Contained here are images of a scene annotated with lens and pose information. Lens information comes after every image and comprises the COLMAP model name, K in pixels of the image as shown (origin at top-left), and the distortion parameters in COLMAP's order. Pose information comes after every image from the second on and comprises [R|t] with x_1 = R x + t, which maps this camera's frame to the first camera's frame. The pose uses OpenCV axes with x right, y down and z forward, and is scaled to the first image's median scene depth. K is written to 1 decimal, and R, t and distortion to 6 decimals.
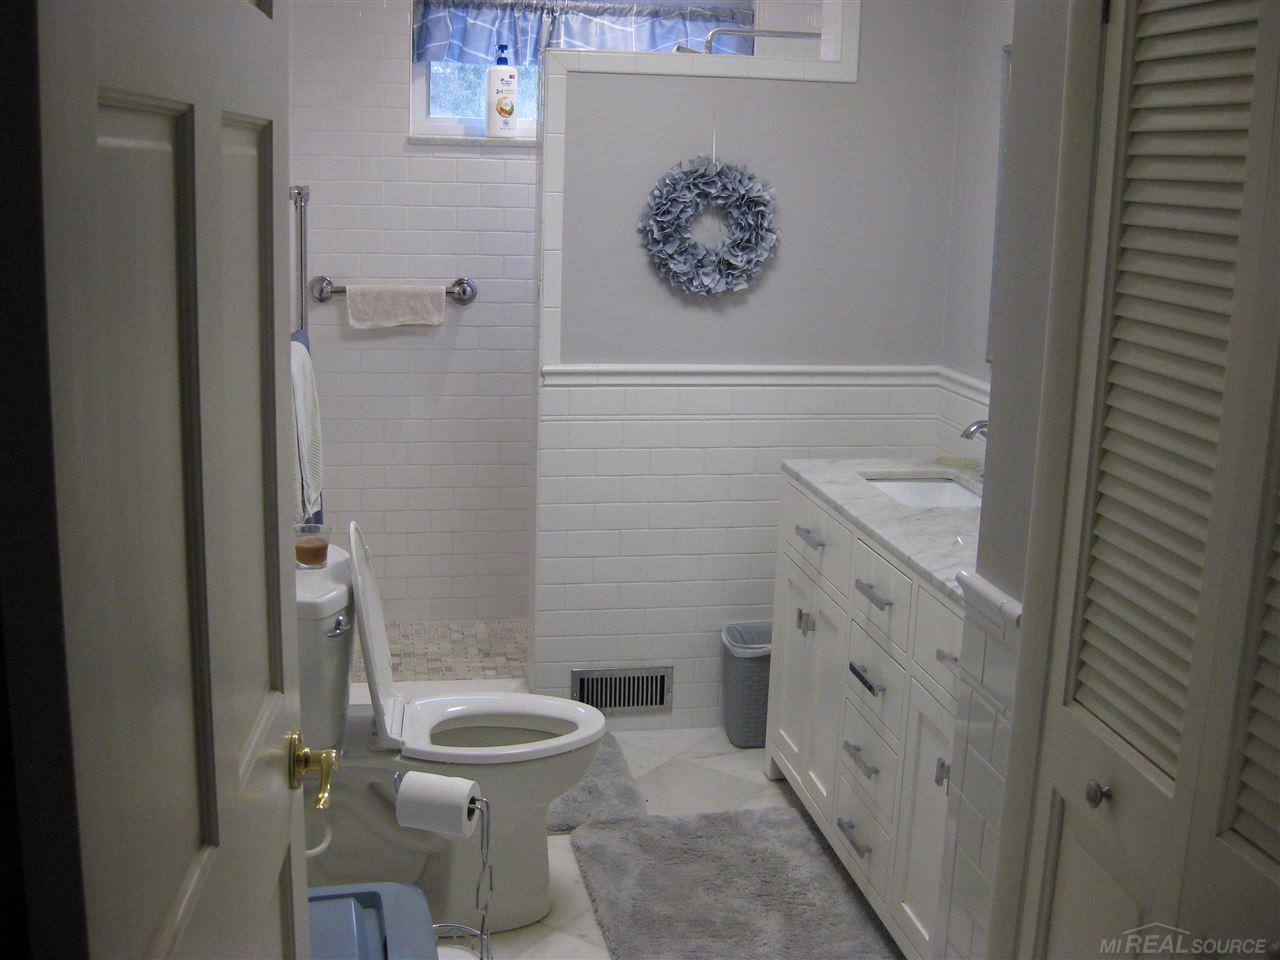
lens RADIAL K [[1389.1, 0, 640.0], [0, 1389.1, 480.0], [0, 0, 1]] dist [0.006935, 0.000746]
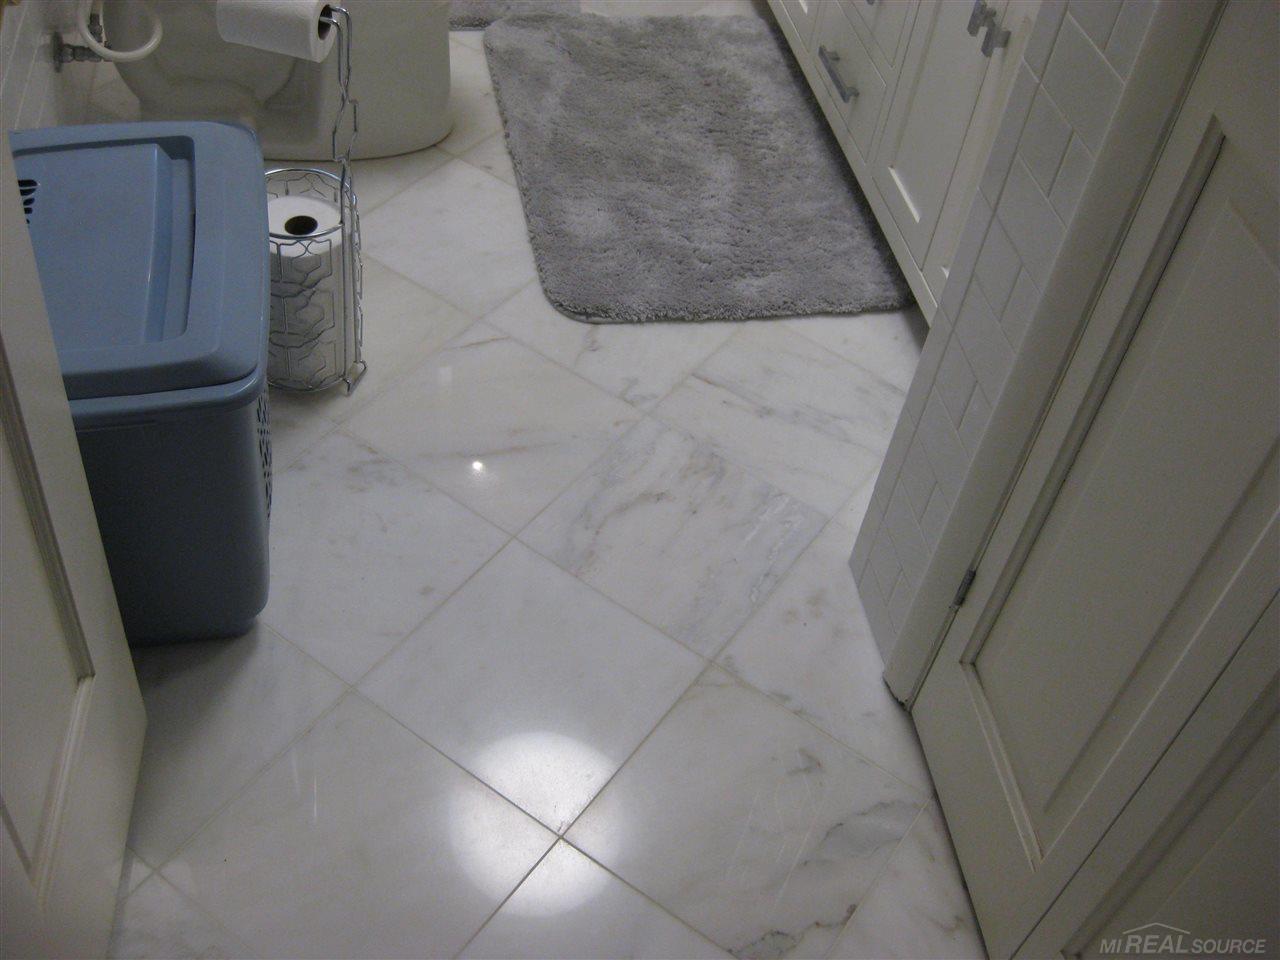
lens RADIAL K [[1396.5, 0, 640.0], [0, 1396.5, 480.0], [0, 0, 1]] dist [-0.136531, -0.001936]
pose [[0.995917, 0.062528, 0.065113, 0.005154], [-0.088259, 0.825964, 0.556771, 0.021755], [-0.018967, -0.560245, 0.828110, 0.219502]]
